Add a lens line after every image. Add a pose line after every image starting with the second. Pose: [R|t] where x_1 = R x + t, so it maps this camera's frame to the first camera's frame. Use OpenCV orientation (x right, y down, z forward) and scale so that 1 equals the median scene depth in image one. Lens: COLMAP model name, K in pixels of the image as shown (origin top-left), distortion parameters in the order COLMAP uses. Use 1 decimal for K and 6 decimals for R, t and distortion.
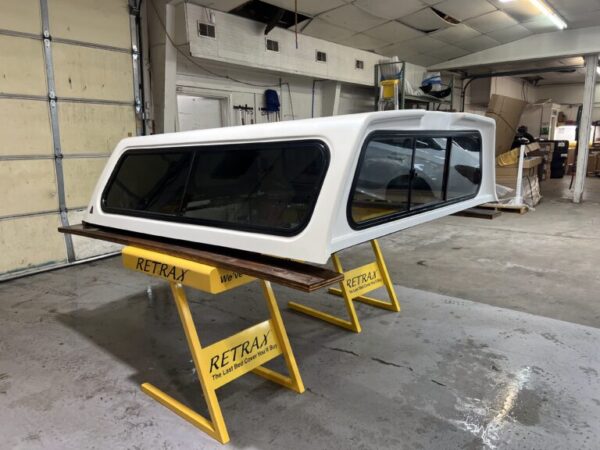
lens RADIAL K [[452.0, 0, 300.1], [0, 452.0, 222.5], [0, 0, 1]] dist [0.030592, 0.000250]
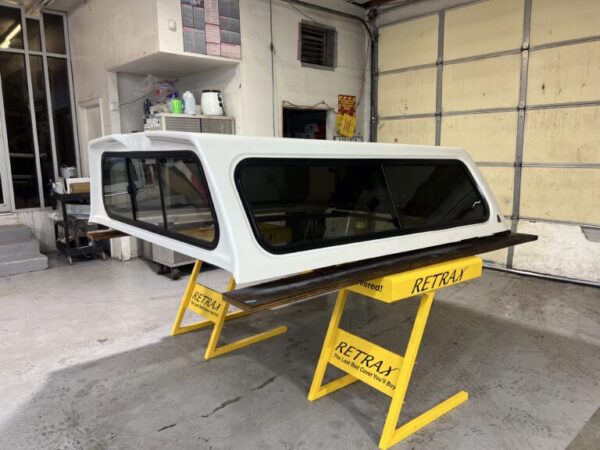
lens RADIAL K [[452.0, 0, 300.0], [0, 452.0, 227.8], [0, 0, 1]] dist [0.030592, 0.000250]
pose [[-0.152278, 0.182713, -0.971302, 0.601677], [-0.170356, 0.963202, 0.207897, -0.147749], [0.973545, 0.197126, -0.115548, 0.720514]]
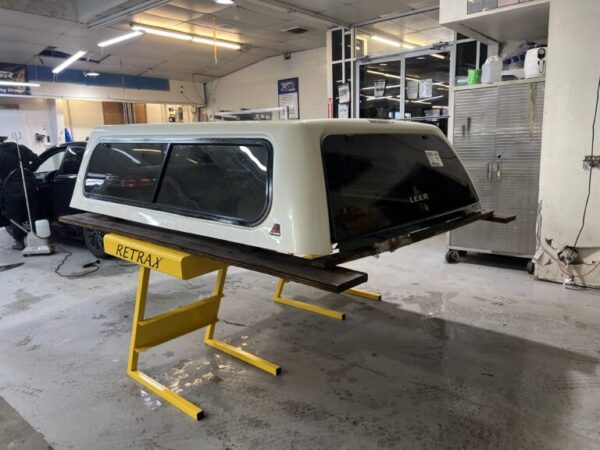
lens RADIAL K [[452.0, 0, 296.8], [0, 452.0, 226.8], [0, 0, 1]] dist [0.030592, 0.000250]
pose [[-0.998727, 0.046960, 0.018415, -0.061431], [0.050441, 0.930570, 0.362622, -0.224243], [-0.000108, 0.363090, -0.931754, 1.275990]]
